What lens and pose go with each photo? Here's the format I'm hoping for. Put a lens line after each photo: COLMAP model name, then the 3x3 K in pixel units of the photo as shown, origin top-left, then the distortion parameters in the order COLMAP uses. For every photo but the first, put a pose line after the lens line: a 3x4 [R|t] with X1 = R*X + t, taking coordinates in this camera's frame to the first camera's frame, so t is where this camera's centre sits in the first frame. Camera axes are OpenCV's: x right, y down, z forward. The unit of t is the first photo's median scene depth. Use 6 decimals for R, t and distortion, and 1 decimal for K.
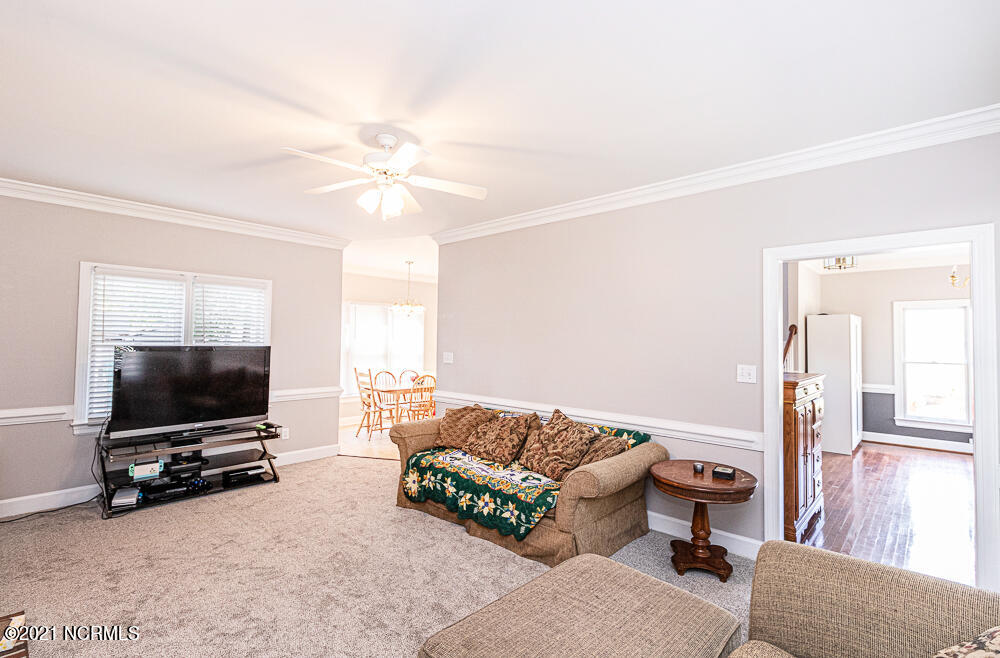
lens RADIAL K [[462.4, 0, 498.4], [0, 462.4, 325.7], [0, 0, 1]] dist [0.003430, 0.000010]
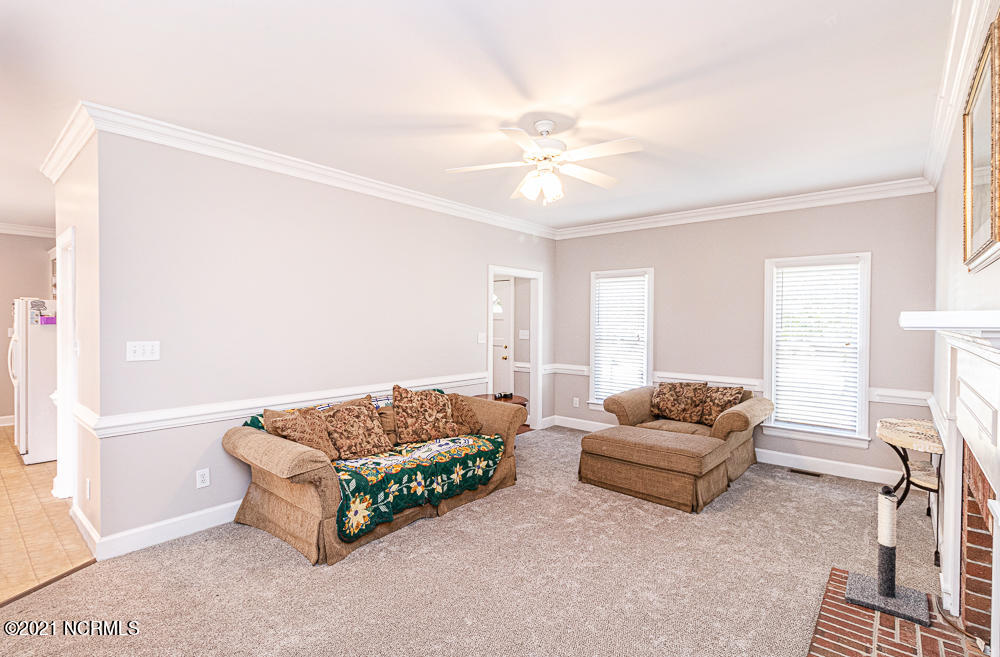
lens RADIAL K [[462.4, 0, 499.4], [0, 462.4, 327.0], [0, 0, 1]] dist [0.003430, 0.000010]
pose [[-0.032158, -0.027323, 0.999109, -1.068712], [-0.039258, 0.998889, 0.026054, 0.016076], [-0.998712, -0.038385, -0.033195, 0.940119]]
